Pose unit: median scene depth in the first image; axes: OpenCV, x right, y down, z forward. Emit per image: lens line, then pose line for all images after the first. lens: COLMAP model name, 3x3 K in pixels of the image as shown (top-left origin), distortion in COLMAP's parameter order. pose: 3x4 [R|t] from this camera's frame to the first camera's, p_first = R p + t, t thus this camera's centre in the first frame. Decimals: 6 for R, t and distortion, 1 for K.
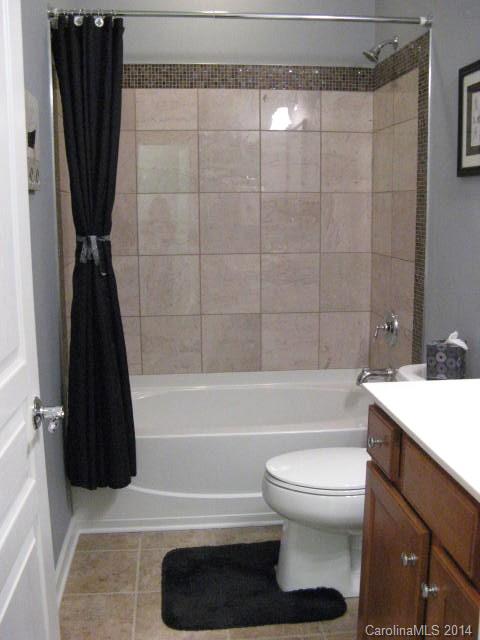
lens RADIAL K [[655.5, 0, 240.0], [0, 655.5, 320.0], [0, 0, 1]] dist [-0.180673, 0.173015]
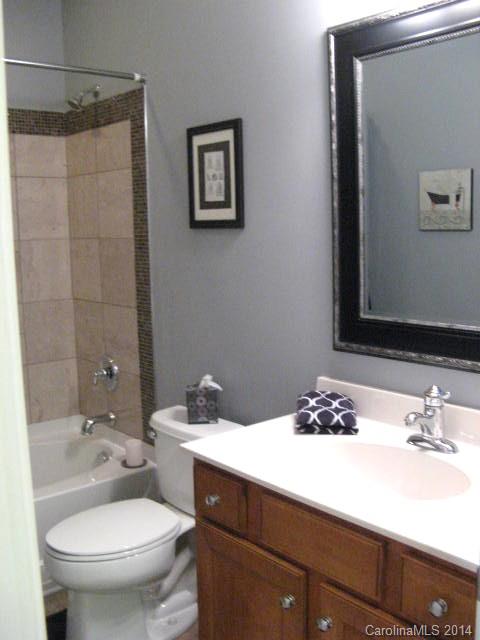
lens RADIAL K [[655.5, 0, 240.0], [0, 655.5, 320.0], [0, 0, 1]] dist [-0.180673, 0.173015]
pose [[0.827754, -0.088014, 0.554146, -0.175753], [0.108119, 0.994131, -0.003607, -0.051627], [-0.550576, 0.062899, 0.832412, 0.052843]]
